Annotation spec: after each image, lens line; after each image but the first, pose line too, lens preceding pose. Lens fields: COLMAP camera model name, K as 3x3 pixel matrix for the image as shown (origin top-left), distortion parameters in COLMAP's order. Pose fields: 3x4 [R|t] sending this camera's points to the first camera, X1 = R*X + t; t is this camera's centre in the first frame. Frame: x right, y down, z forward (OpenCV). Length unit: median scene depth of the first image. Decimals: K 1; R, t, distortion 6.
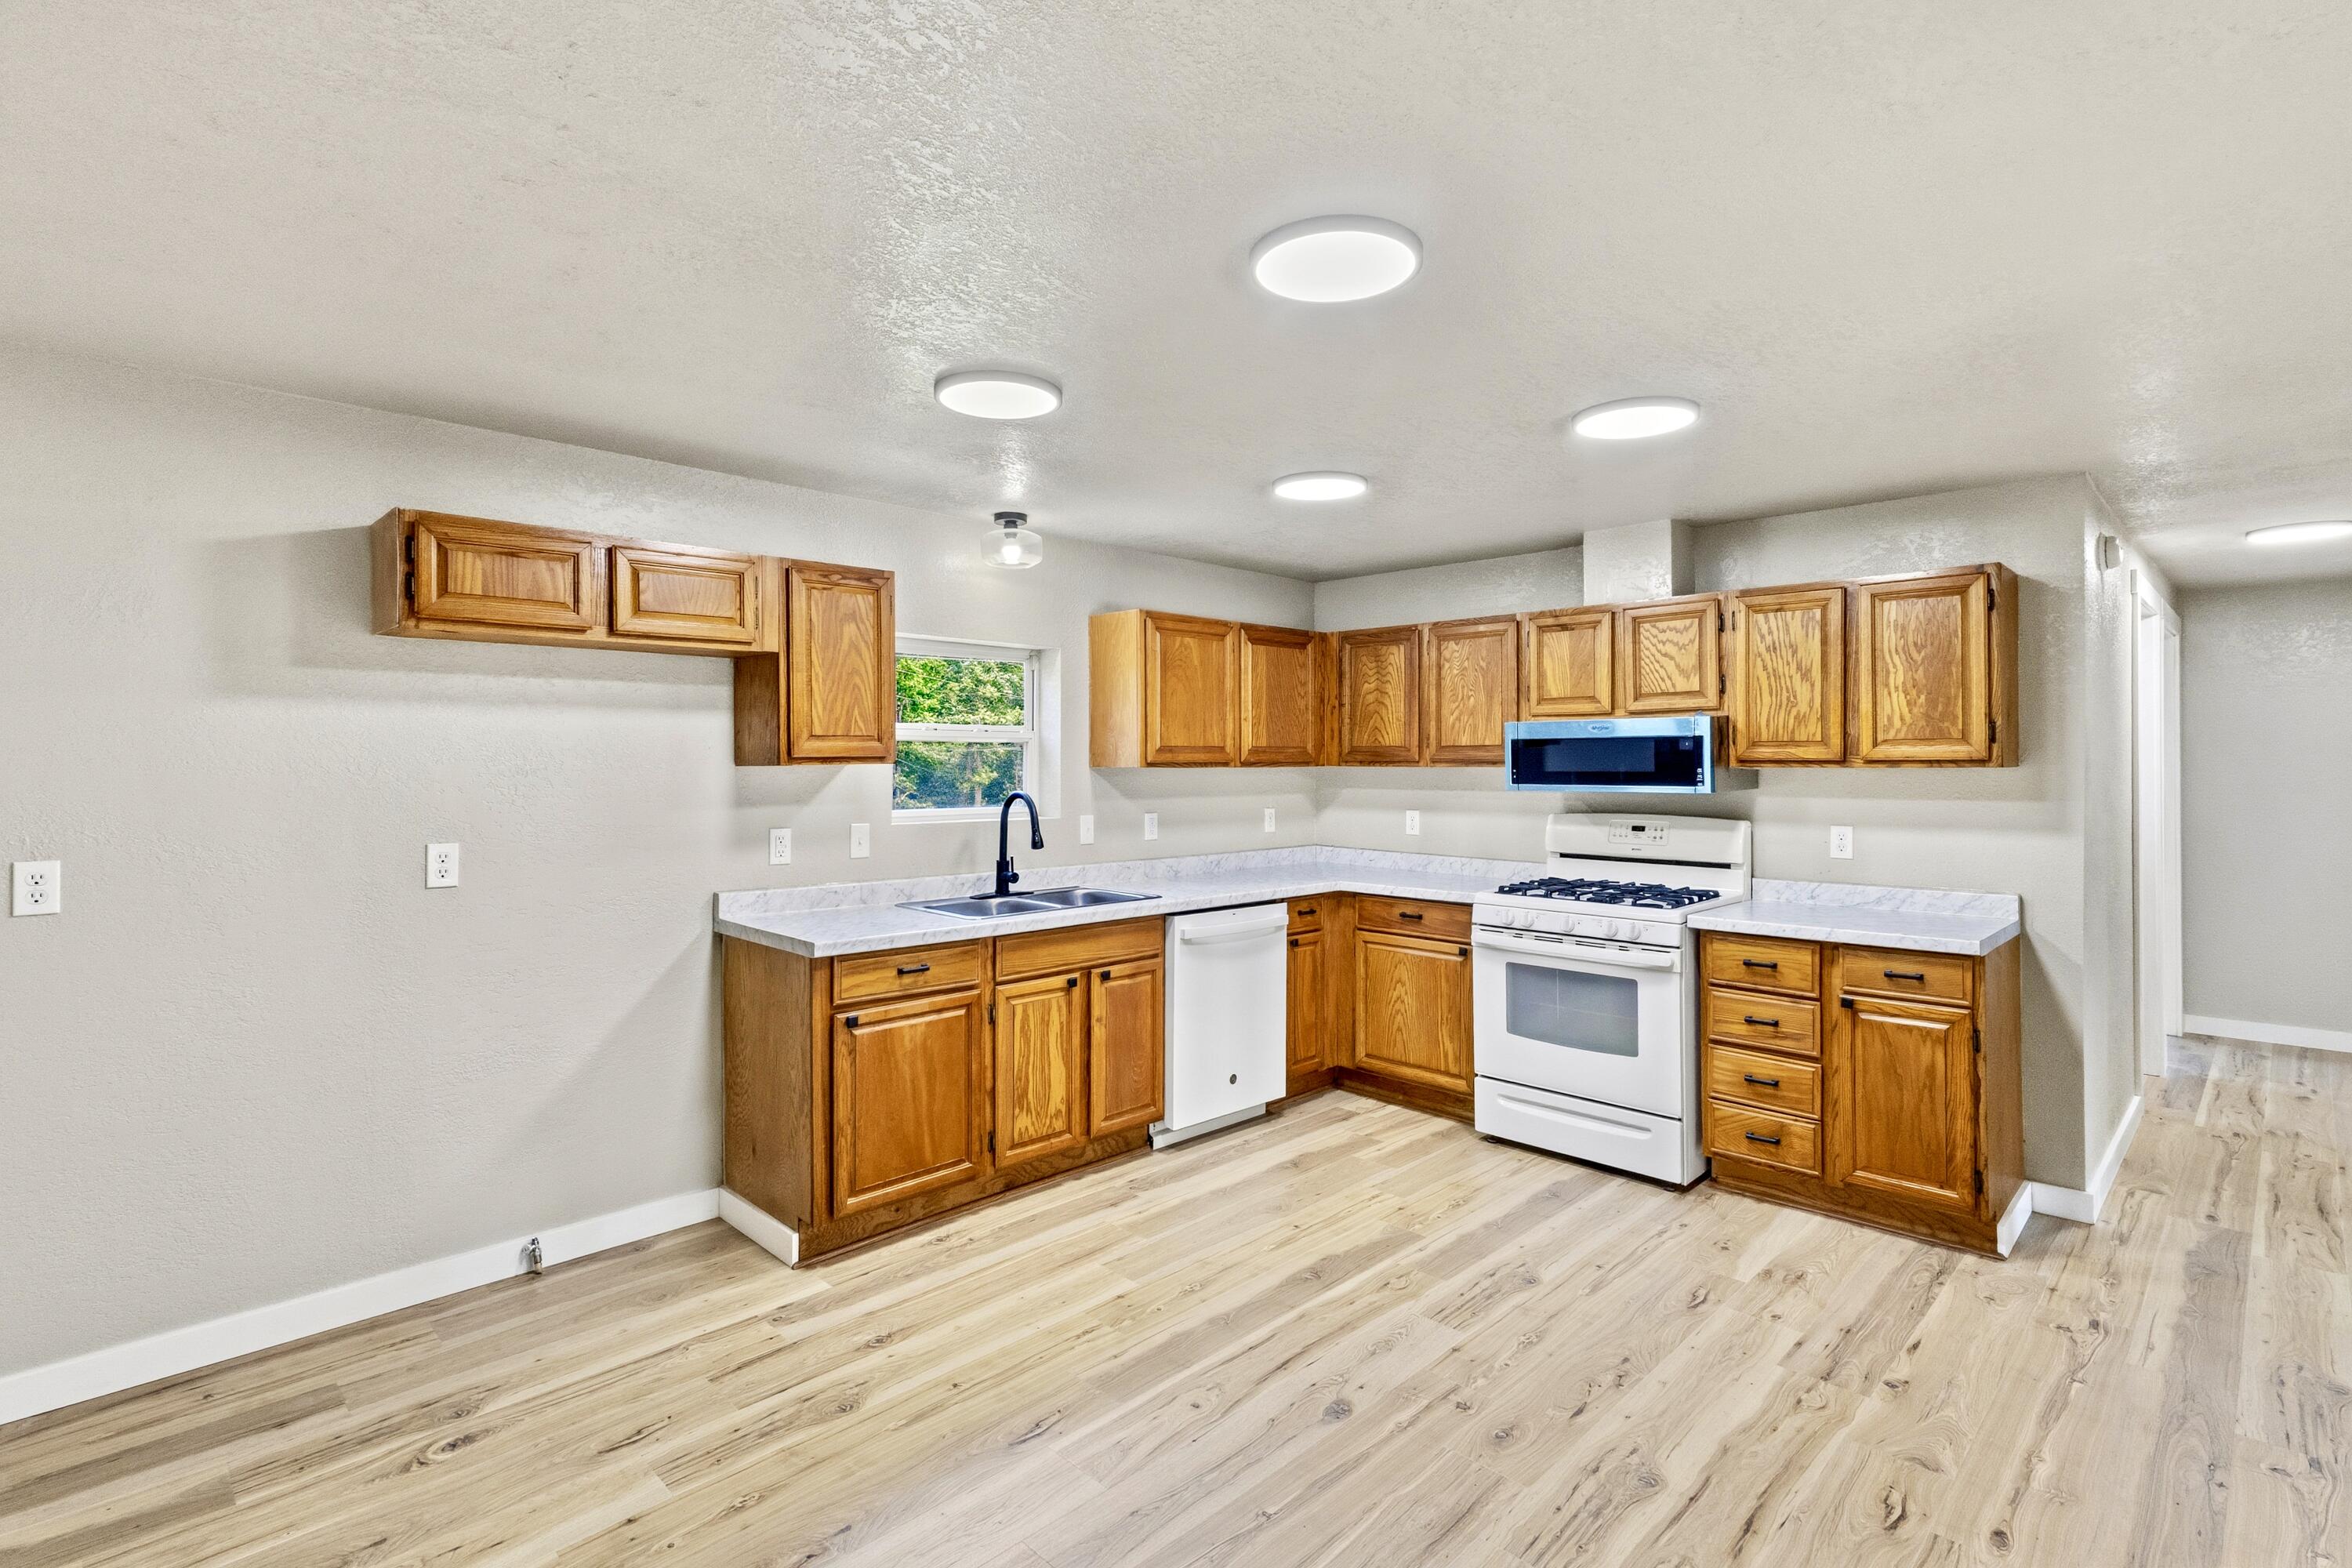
lens RADIAL K [[1116.6, 0, 1184.2], [0, 1116.6, 758.8], [0, 0, 1]] dist [0.003414, -0.000104]
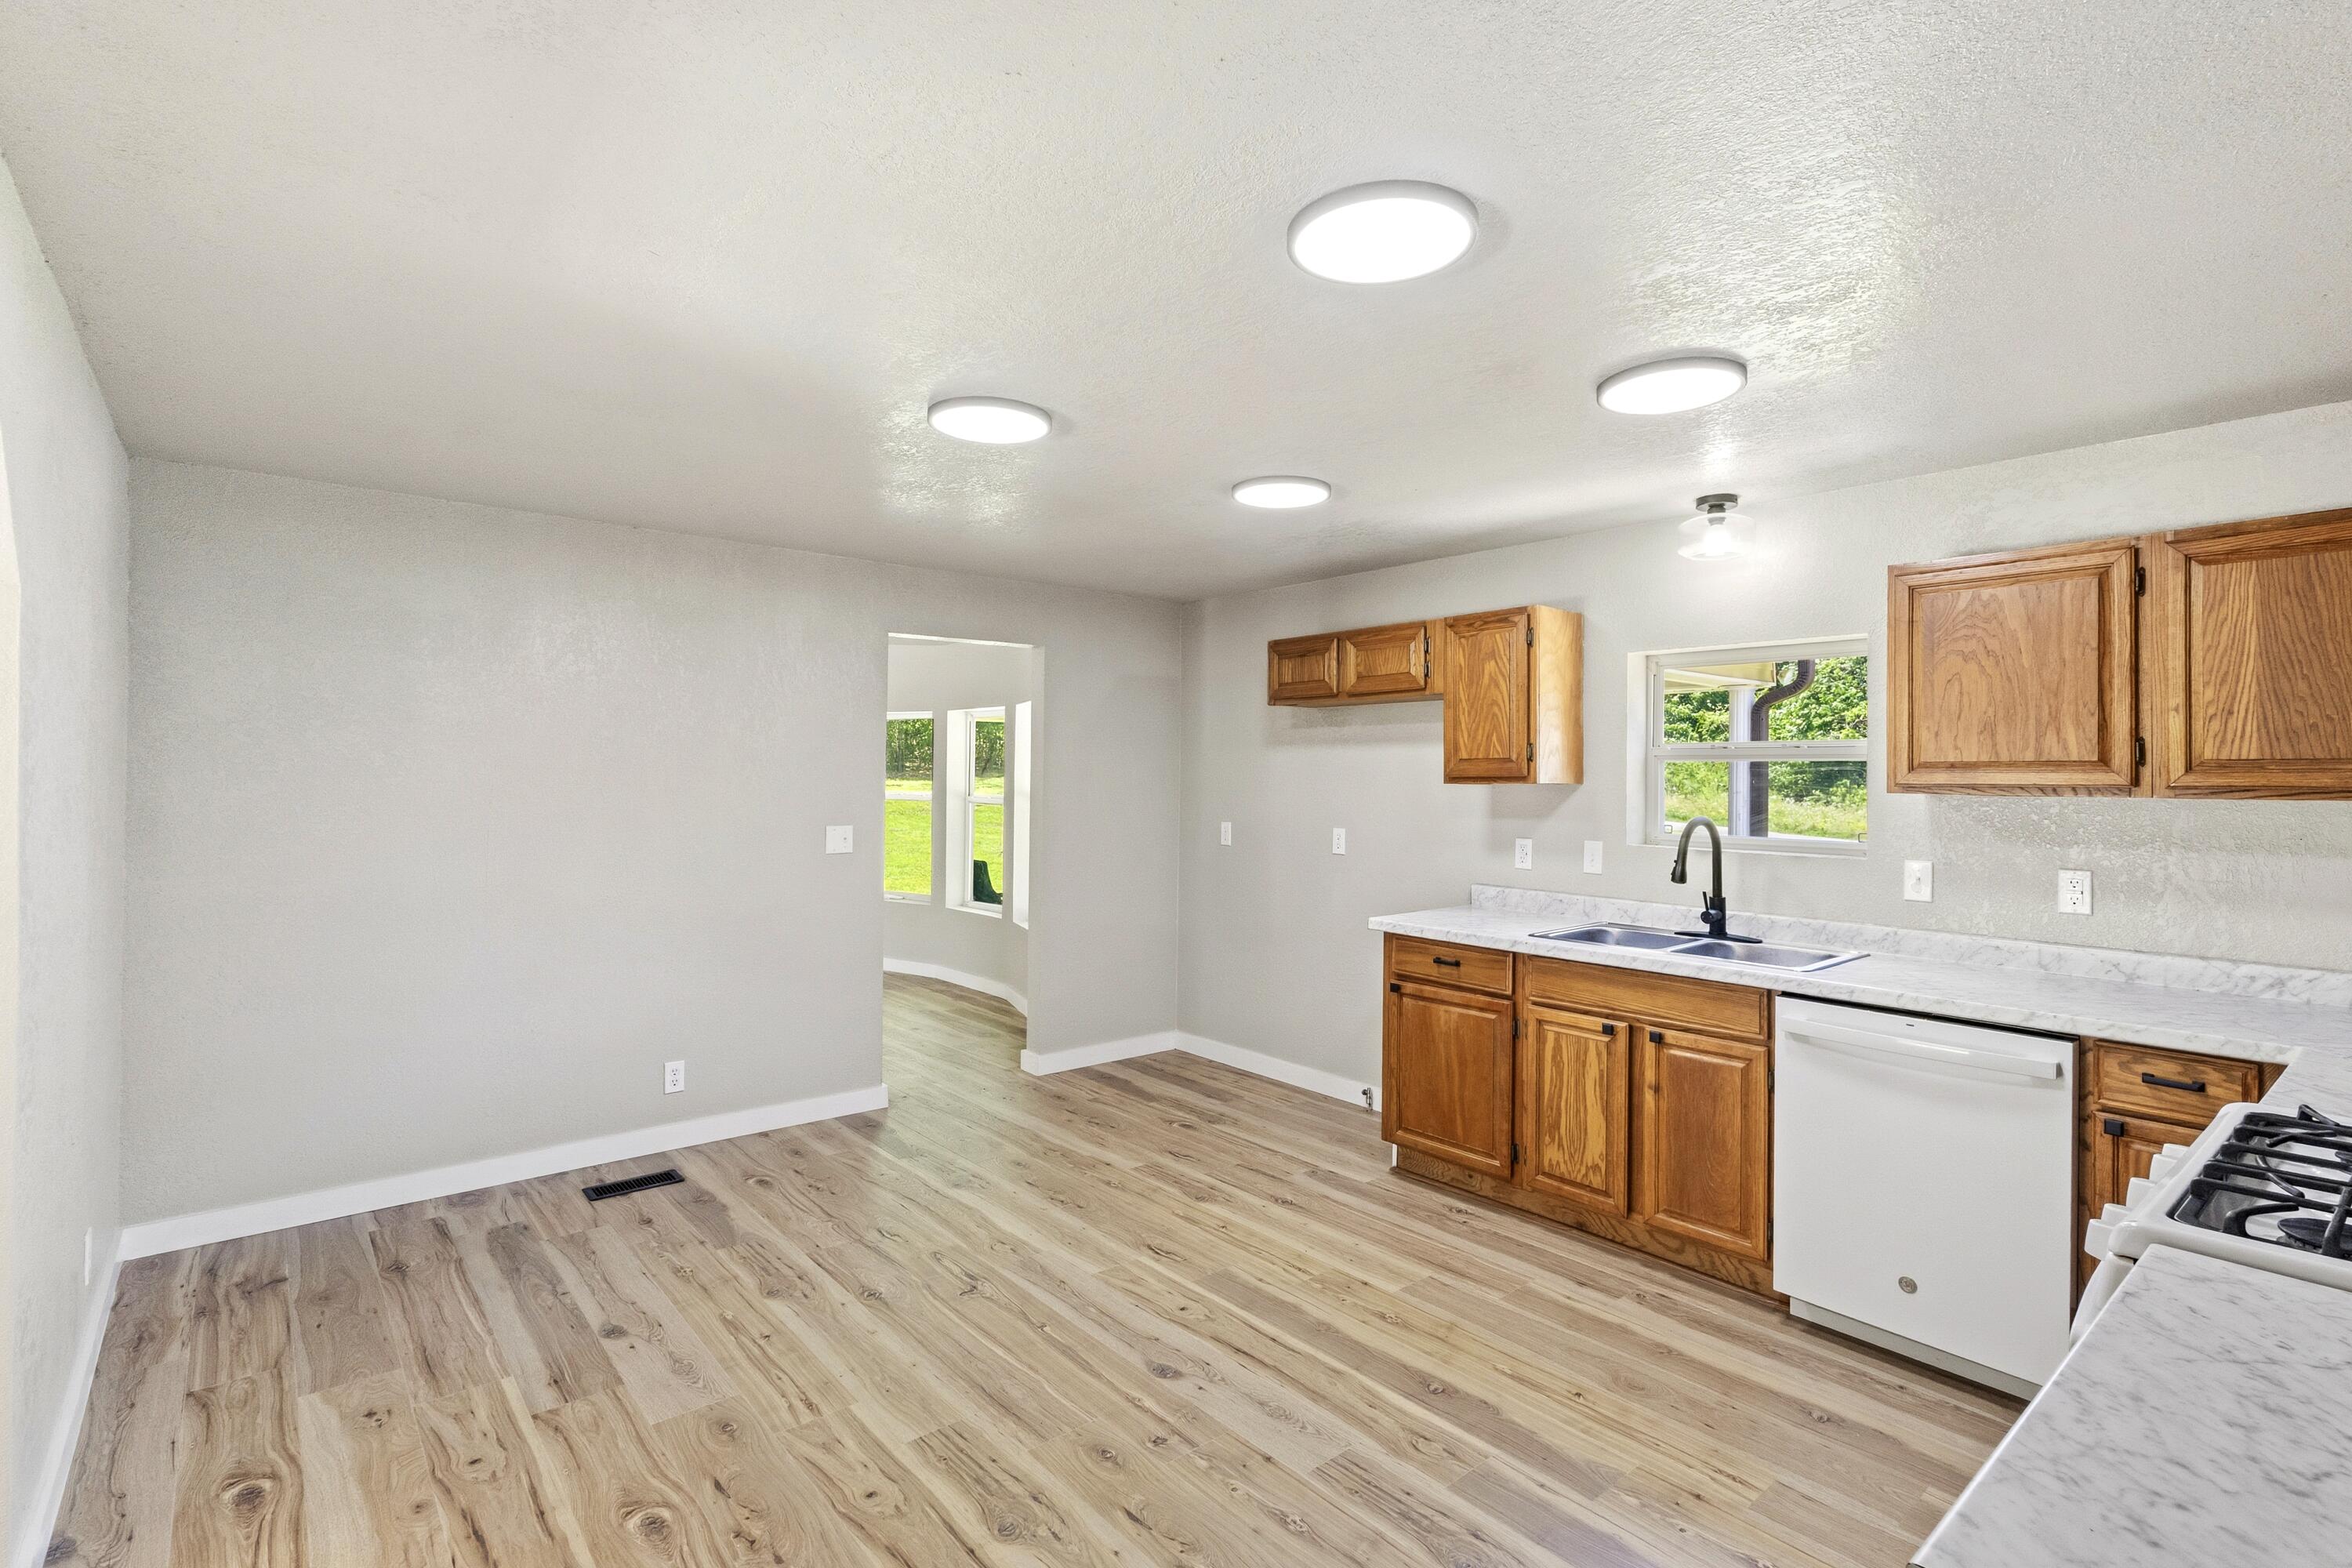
lens RADIAL K [[1101.9, 0, 1191.8], [0, 1101.9, 770.4], [0, 0, 1]] dist [0.001610, 0.000553]
pose [[-0.082254, -0.006980, -0.996587, 0.800699], [-0.006652, 0.999957, -0.006455, 0.000968], [0.996589, 0.006098, -0.082296, 0.732115]]
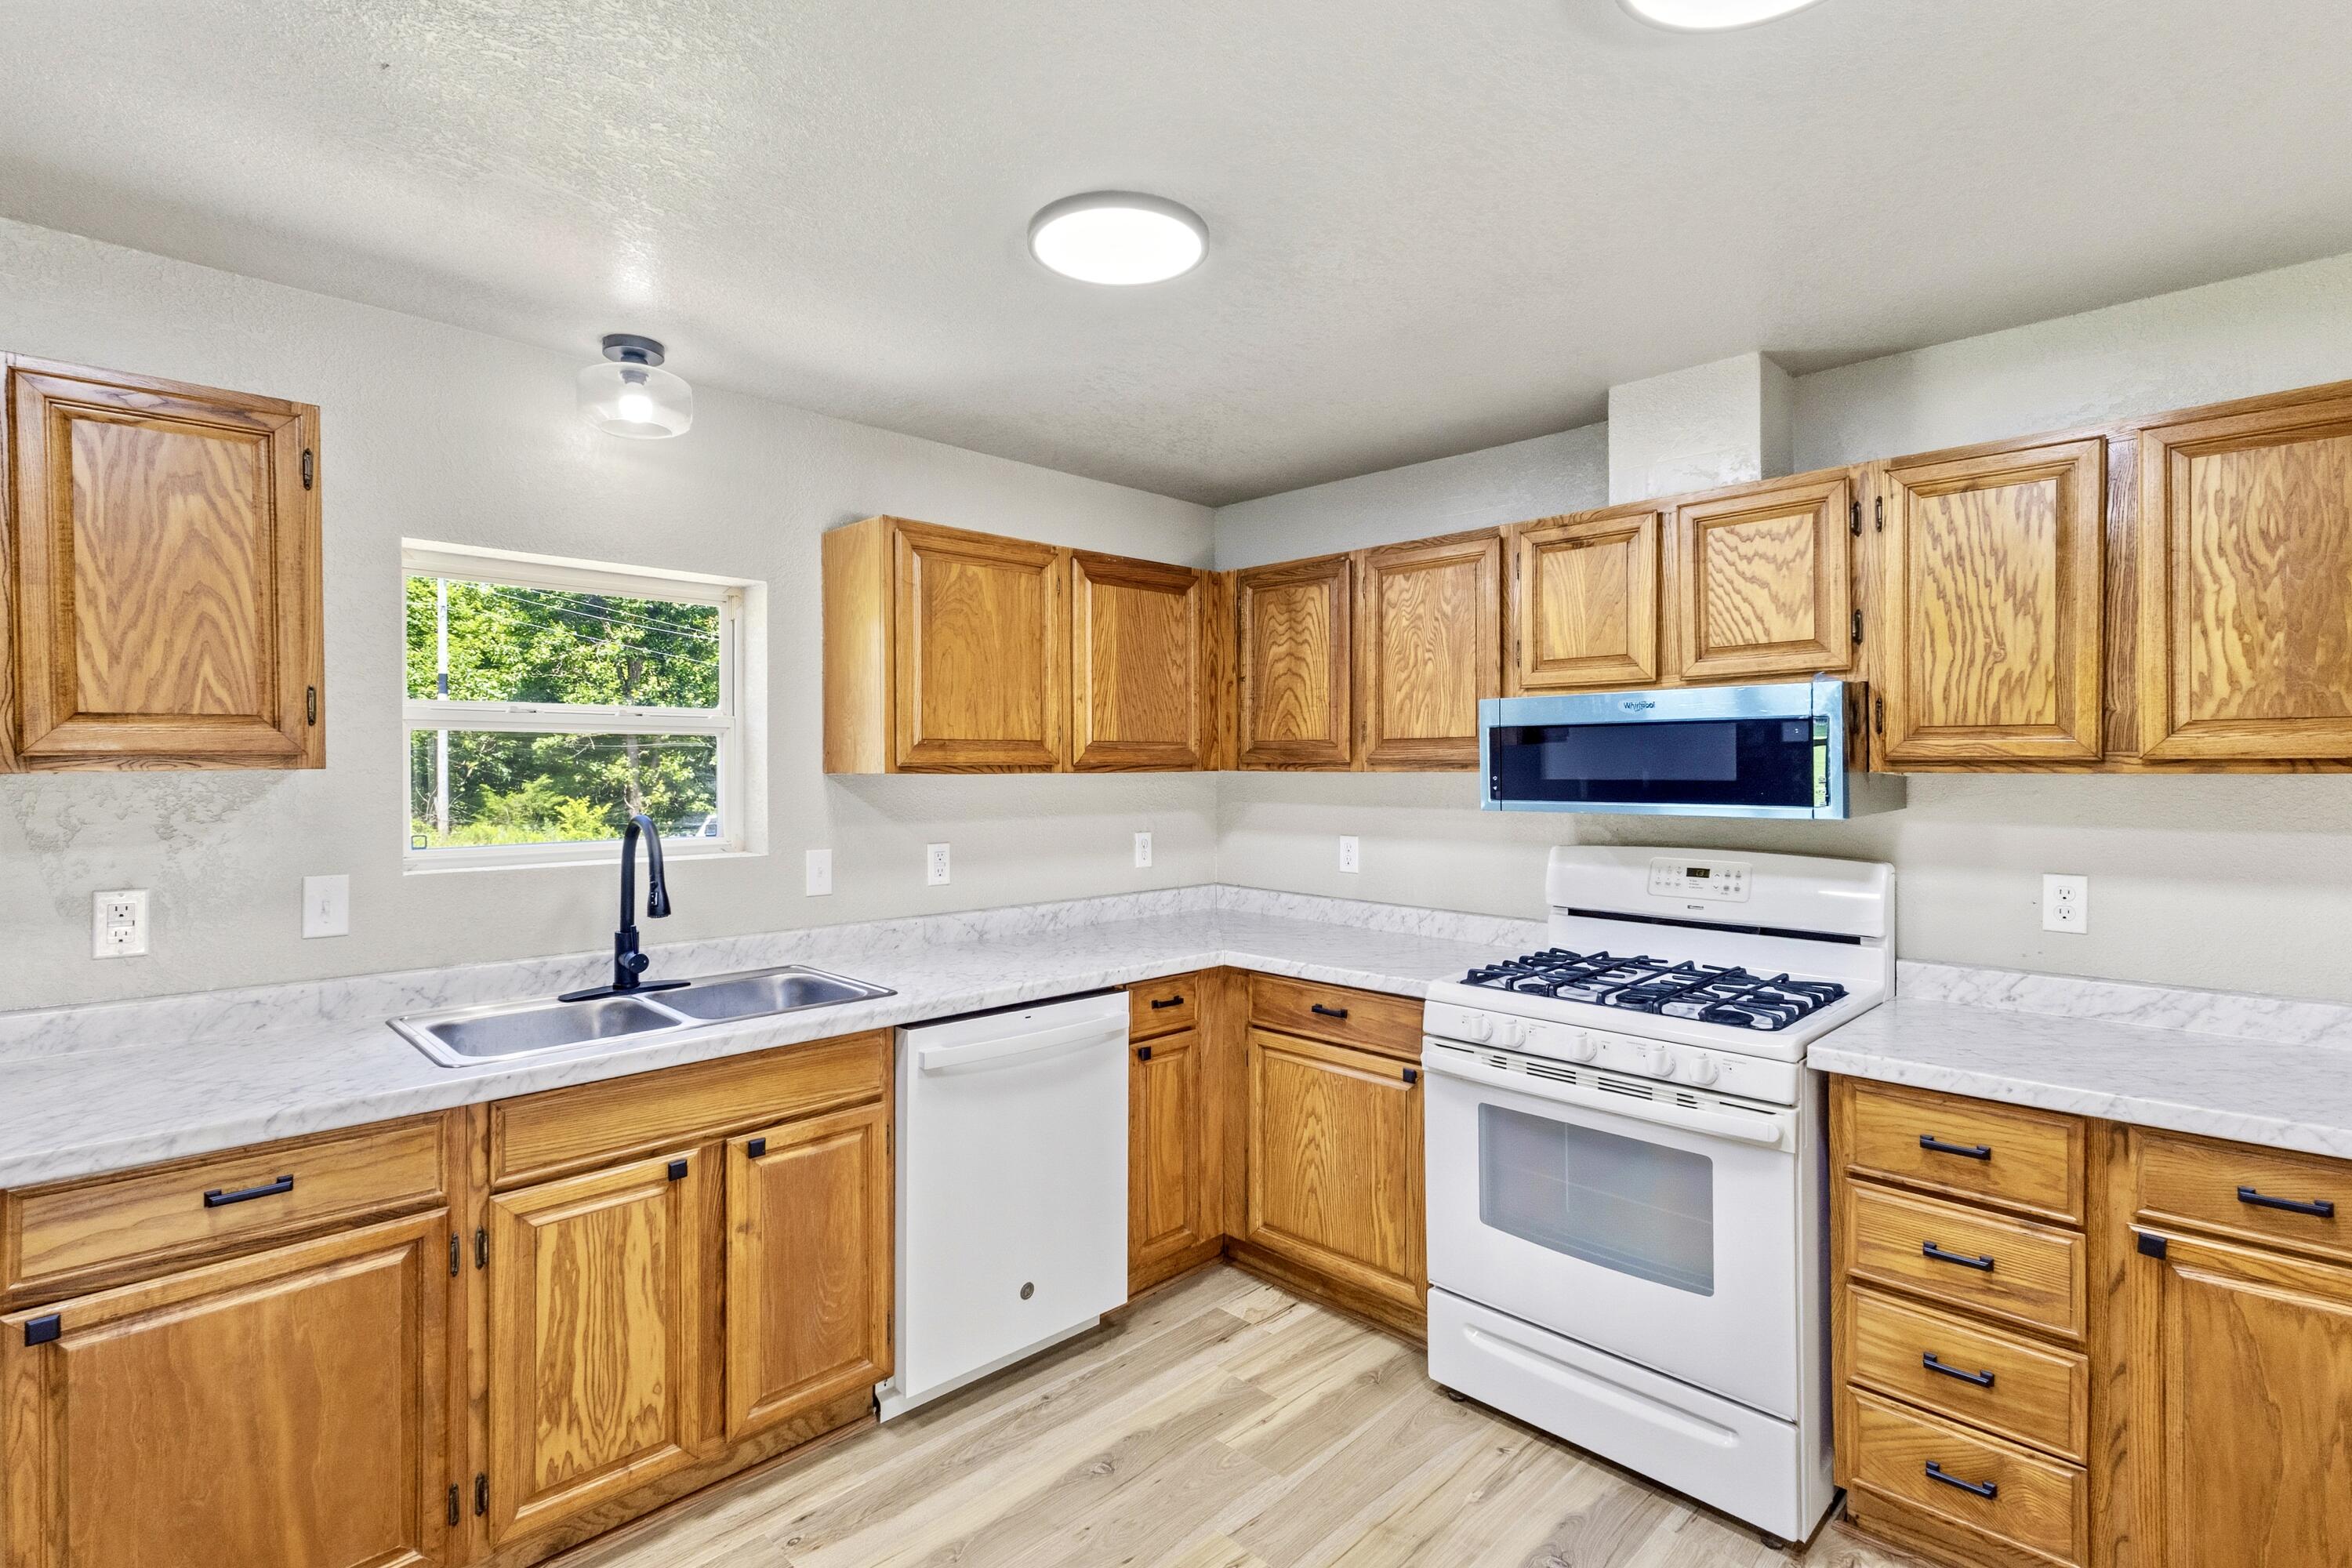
lens RADIAL K [[1126.4, 0, 1179.5], [0, 1126.4, 769.7], [0, 0, 1]] dist [0.008387, -0.000060]
pose [[0.999997, -0.001399, -0.002003, 0.145018], [0.001413, 0.999975, 0.006903, 0.001678], [0.001994, -0.006906, 0.999974, 0.446839]]
